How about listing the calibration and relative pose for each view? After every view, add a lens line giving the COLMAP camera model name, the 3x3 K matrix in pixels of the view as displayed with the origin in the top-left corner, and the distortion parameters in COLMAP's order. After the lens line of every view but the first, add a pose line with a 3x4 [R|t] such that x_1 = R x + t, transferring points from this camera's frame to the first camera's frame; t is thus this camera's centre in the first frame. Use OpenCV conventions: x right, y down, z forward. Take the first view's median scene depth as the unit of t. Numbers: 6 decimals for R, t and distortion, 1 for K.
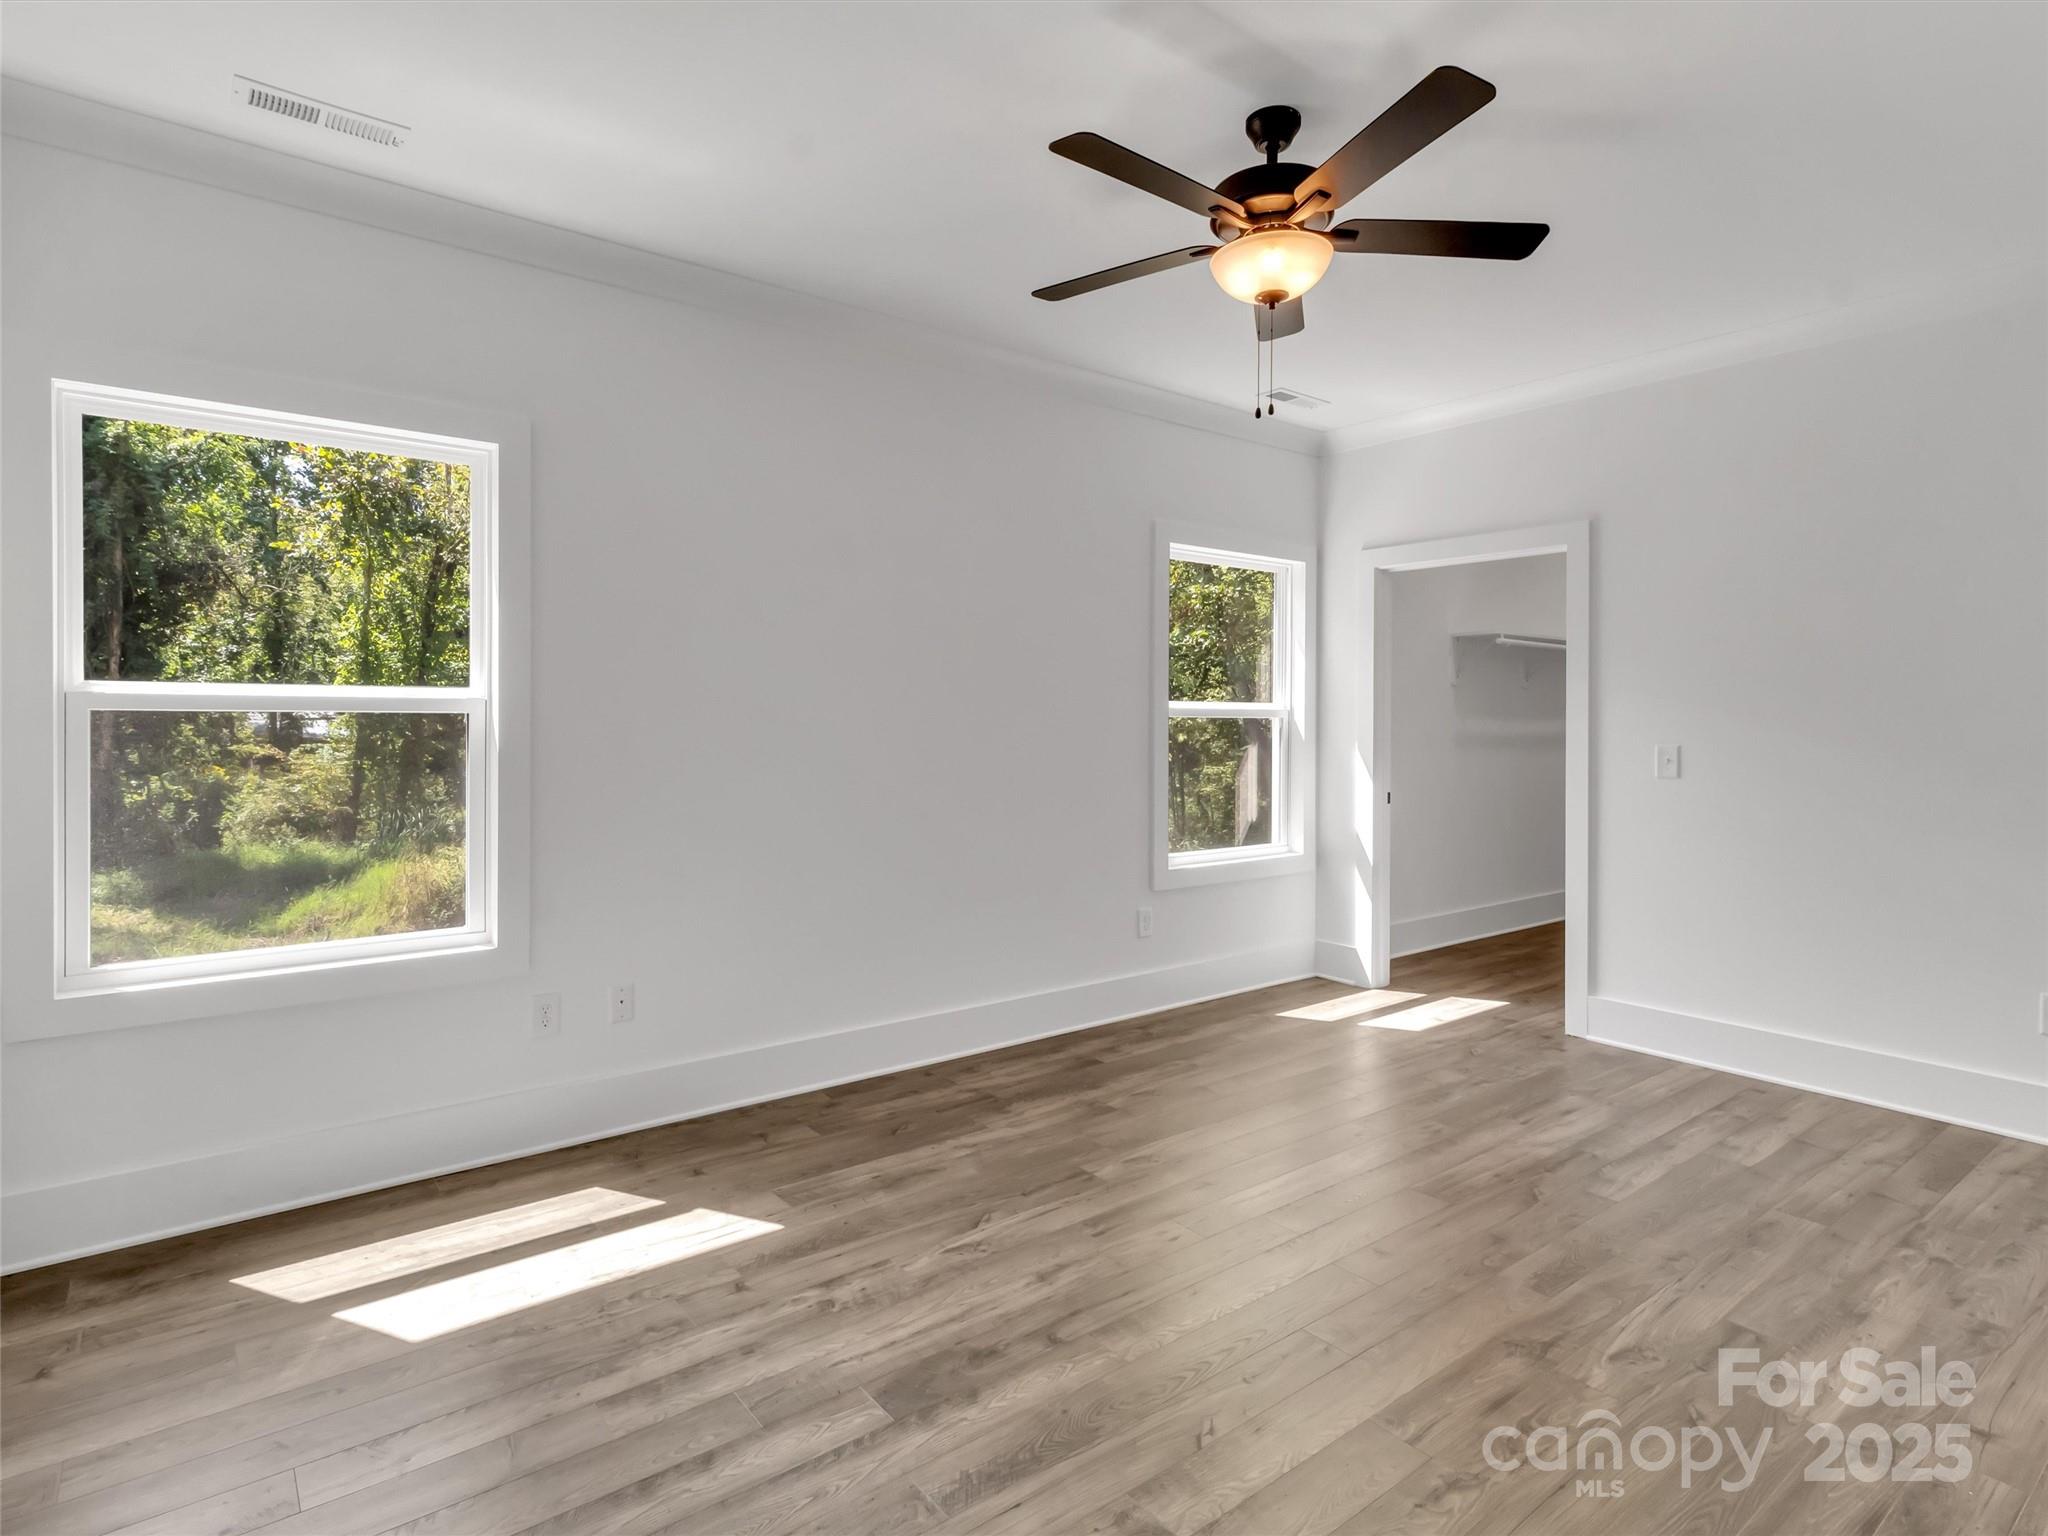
lens RADIAL K [[1073.2, 0, 1024.0], [0, 1073.2, 768.0], [0, 0, 1]] dist [0.009129, -0.000495]
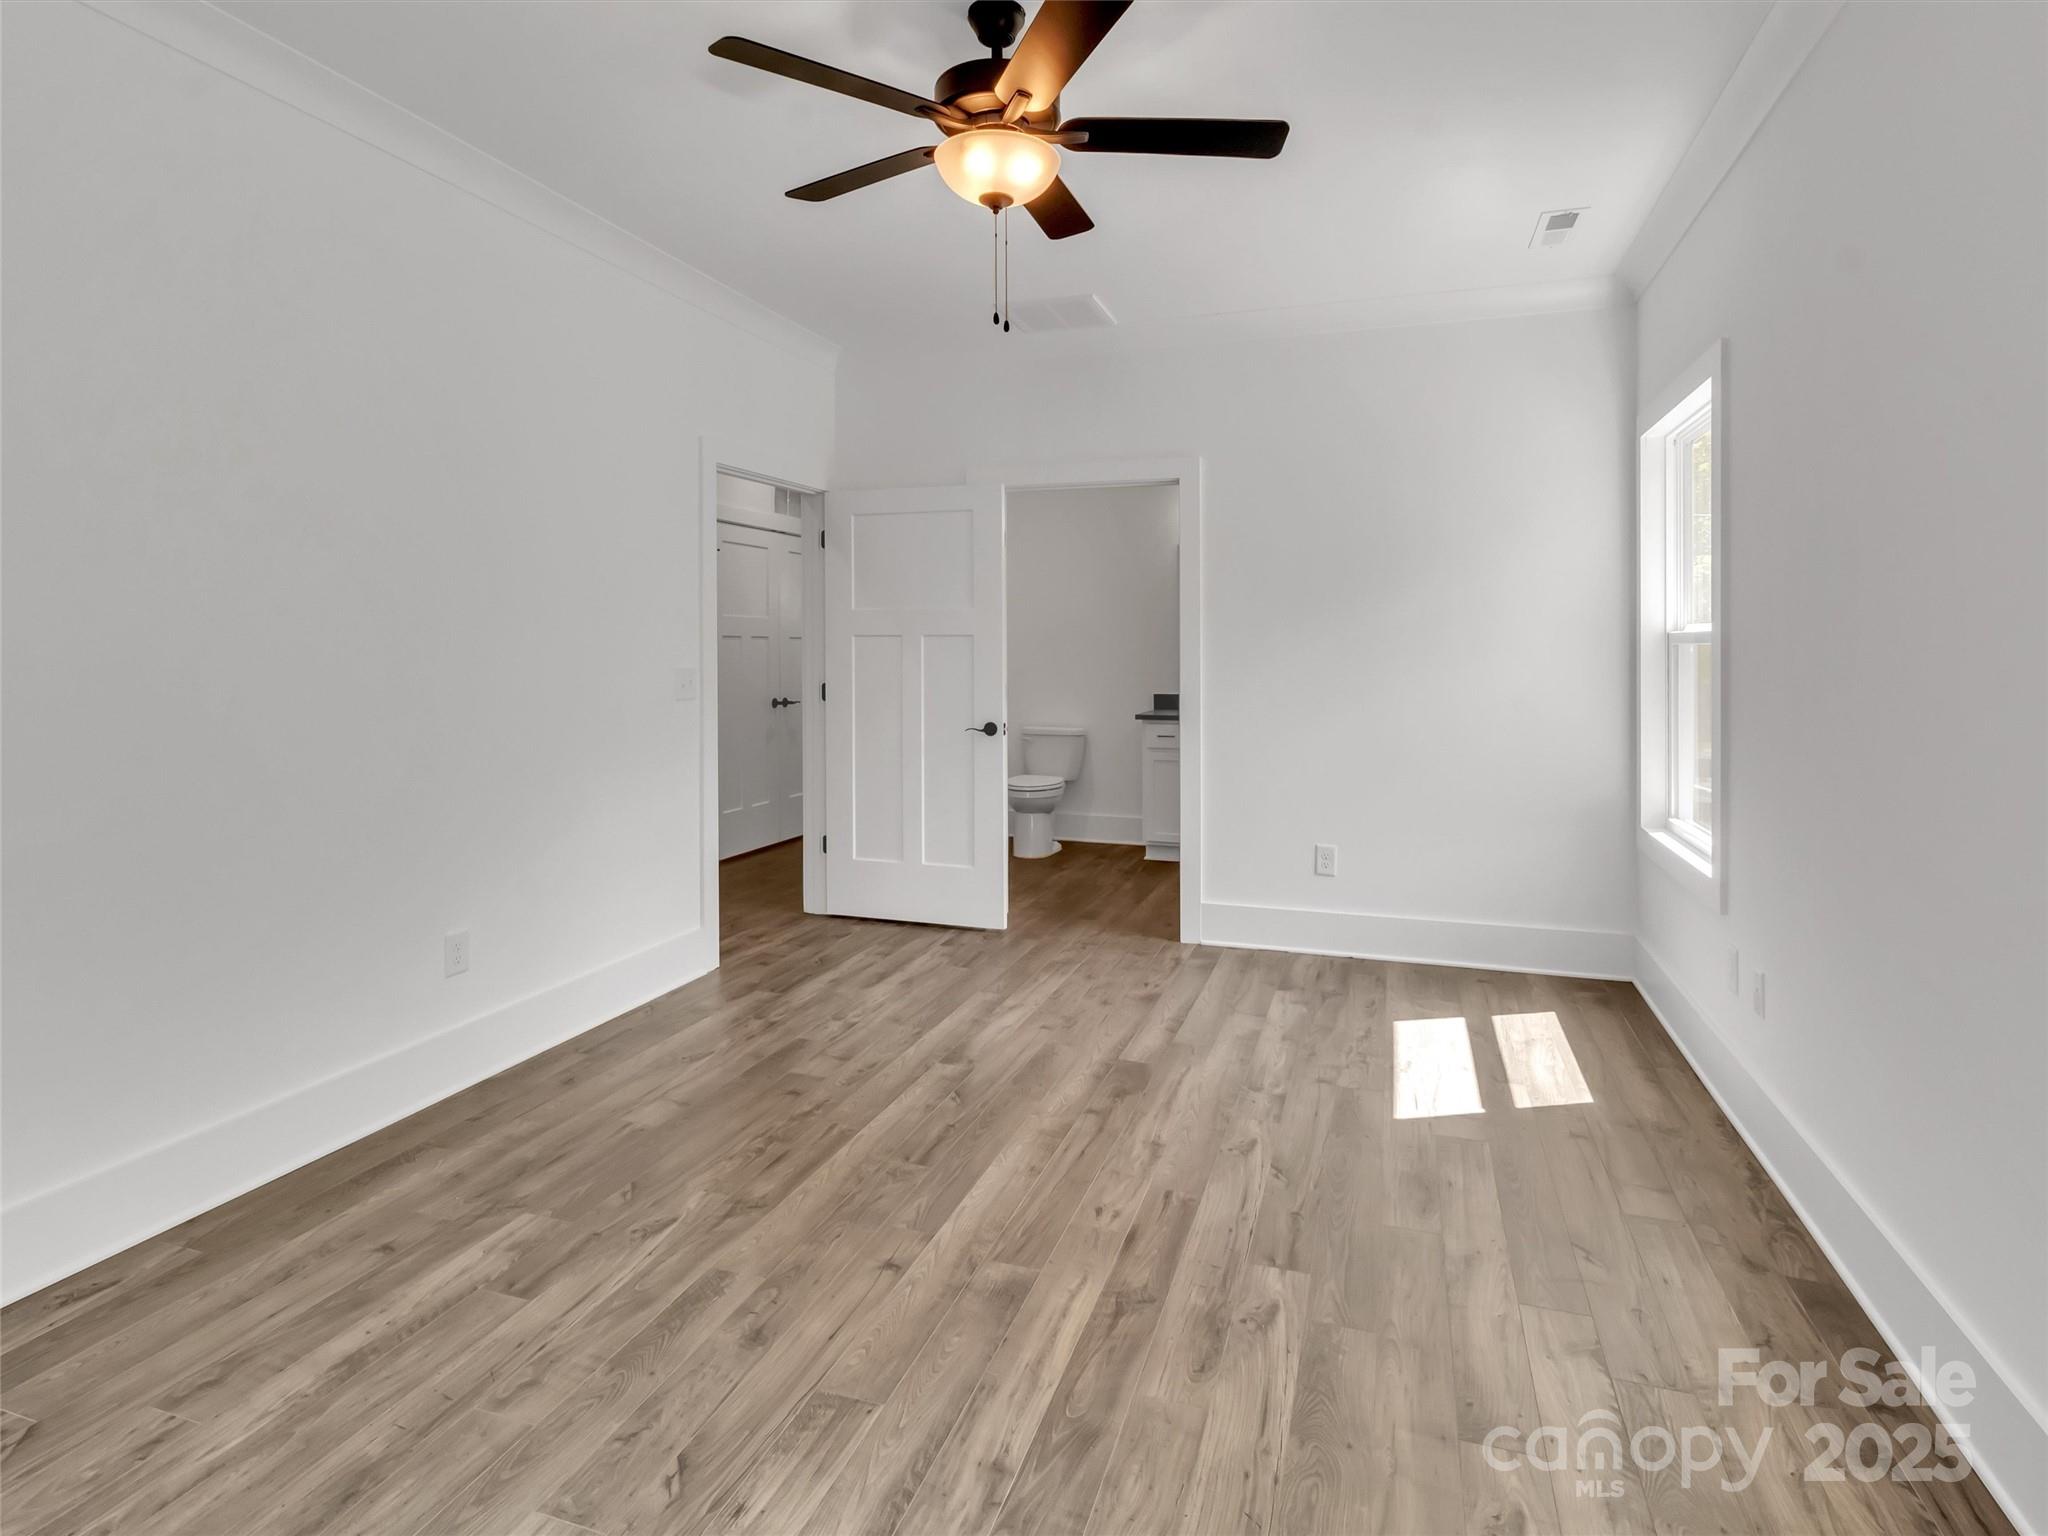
lens RADIAL K [[1073.2, 0, 1024.0], [0, 1073.2, 768.0], [0, 0, 1]] dist [0.009129, -0.000495]
pose [[-0.831038, 0.053162, -0.553669, 0.698875], [-0.036952, 0.987946, 0.150323, -0.073651], [0.554987, 0.145383, -0.819056, 1.705888]]
